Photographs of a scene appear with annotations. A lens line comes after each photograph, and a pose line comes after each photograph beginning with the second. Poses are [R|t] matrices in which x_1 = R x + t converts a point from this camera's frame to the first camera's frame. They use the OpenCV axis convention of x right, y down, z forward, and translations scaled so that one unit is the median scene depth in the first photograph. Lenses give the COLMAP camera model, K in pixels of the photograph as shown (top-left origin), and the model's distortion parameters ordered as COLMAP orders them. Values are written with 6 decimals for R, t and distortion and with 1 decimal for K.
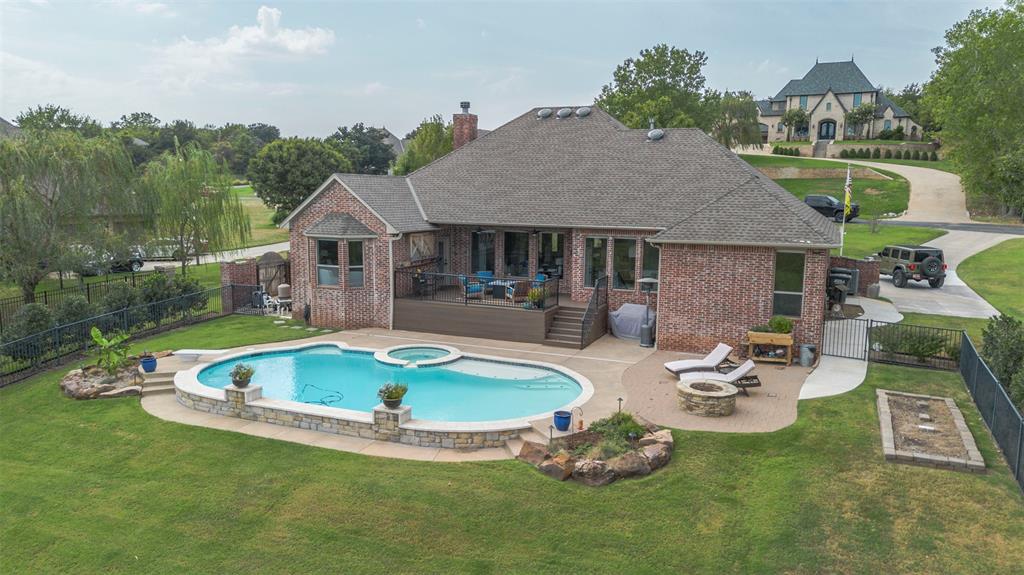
lens RADIAL K [[729.6, 0, 512.0], [0, 729.6, 287.5], [0, 0, 1]] dist [0.080282, -0.082021]
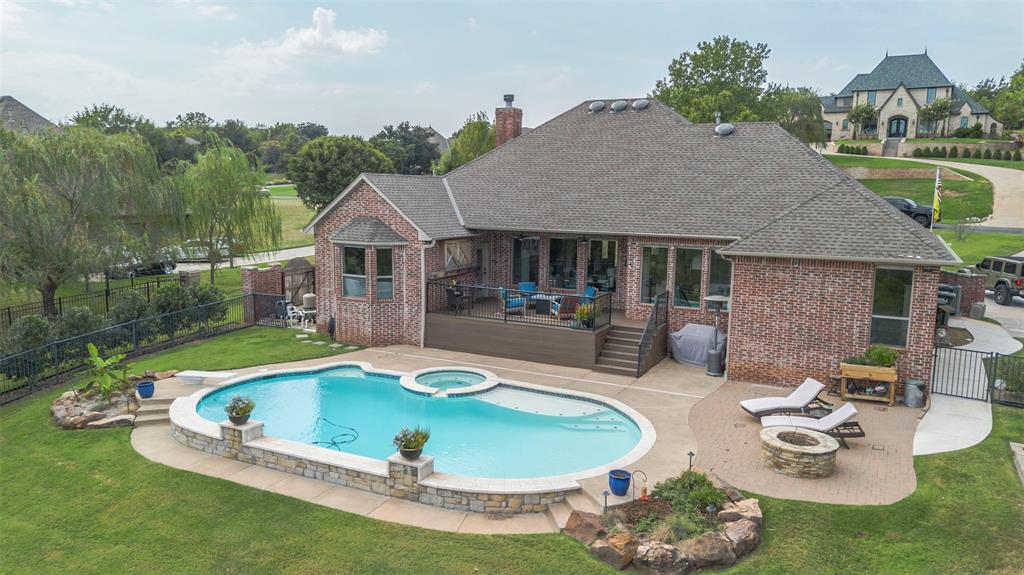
lens RADIAL K [[729.6, 0, 512.0], [0, 729.6, 287.5], [0, 0, 1]] dist [0.080282, -0.082021]
pose [[0.997983, 0.012717, -0.062196, -0.000737], [-0.012661, 0.999919, 0.001306, -0.019024], [0.062208, -0.000516, 0.998063, 0.115953]]
